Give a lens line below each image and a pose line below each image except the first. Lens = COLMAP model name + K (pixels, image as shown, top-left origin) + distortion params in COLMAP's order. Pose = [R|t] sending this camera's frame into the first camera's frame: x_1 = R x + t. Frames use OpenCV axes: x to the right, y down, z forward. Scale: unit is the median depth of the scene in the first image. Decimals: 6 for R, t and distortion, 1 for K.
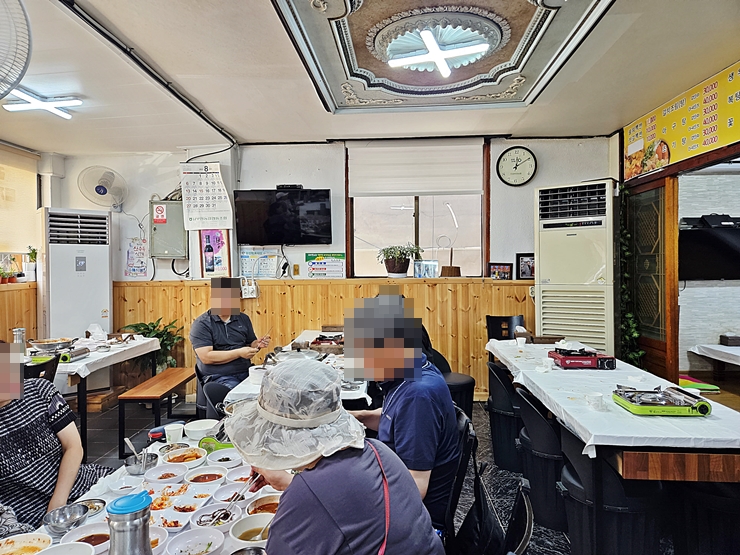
lens RADIAL K [[496.1, 0, 363.6], [0, 496.1, 272.5], [0, 0, 1]] dist [0.017636, -0.005255]
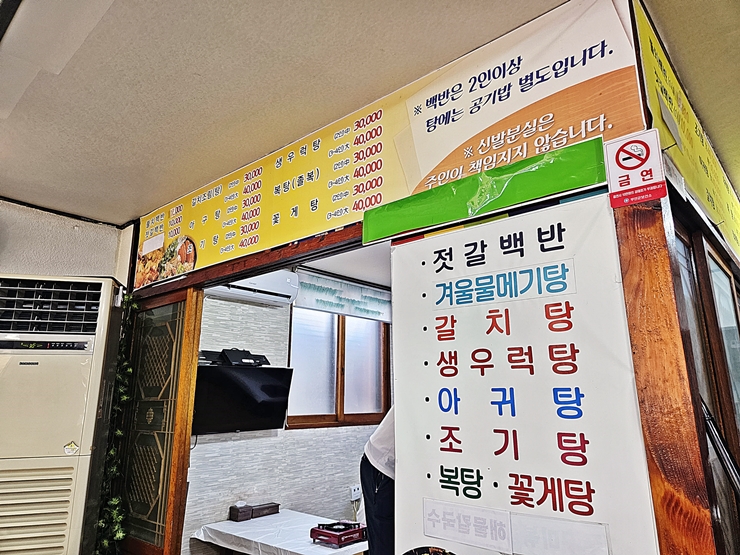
lens RADIAL K [[496.1, 0, 367.8], [0, 496.1, 273.9], [0, 0, 1]] dist [0.017636, -0.005255]
pose [[0.618568, 0.200272, 0.759780, 0.205965], [0.003182, 0.966325, -0.257306, -0.027016], [-0.785725, 0.161578, 0.597100, 0.346335]]
